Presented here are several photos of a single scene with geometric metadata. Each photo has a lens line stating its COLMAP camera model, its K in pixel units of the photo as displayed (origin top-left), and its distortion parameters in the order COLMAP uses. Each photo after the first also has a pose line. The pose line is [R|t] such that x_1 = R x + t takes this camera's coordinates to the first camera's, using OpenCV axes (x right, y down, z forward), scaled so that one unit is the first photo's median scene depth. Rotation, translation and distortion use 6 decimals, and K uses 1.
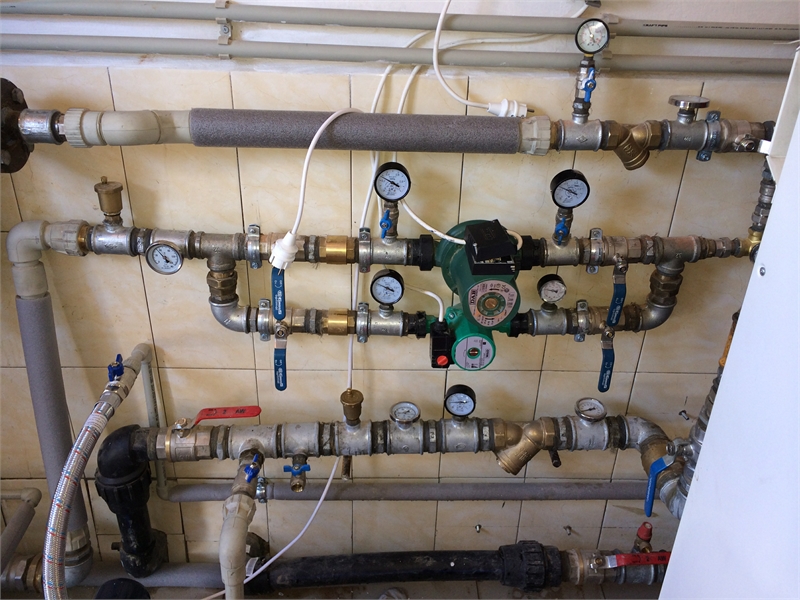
lens RADIAL K [[679.5, 0, 404.4], [0, 679.5, 301.5], [0, 0, 1]] dist [0.070894, -0.093620]
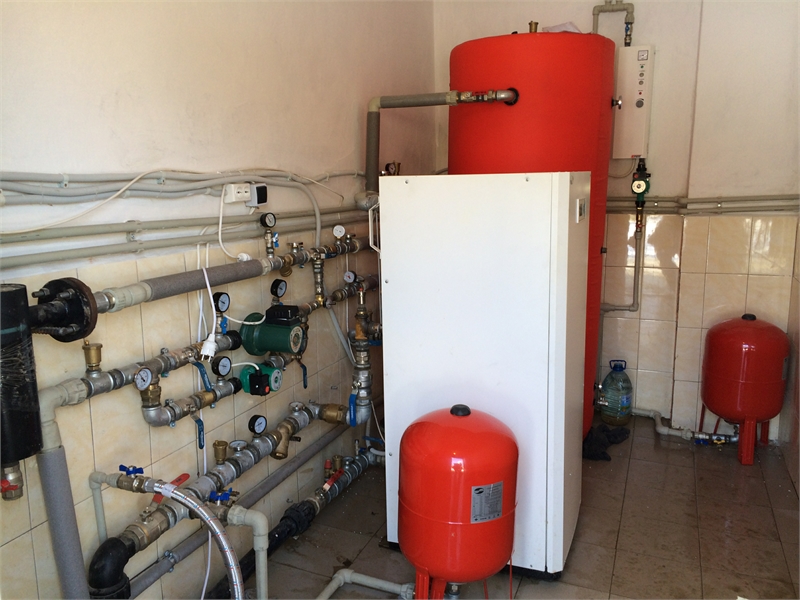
lens RADIAL K [[679.5, 0, 404.4], [0, 679.5, 301.5], [0, 0, 1]] dist [0.070894, -0.093620]
pose [[0.382647, -0.193101, 0.903489, -1.383053], [0.454786, 0.890598, -0.002266, 0.047333], [-0.804208, 0.411762, 0.428604, -0.164991]]
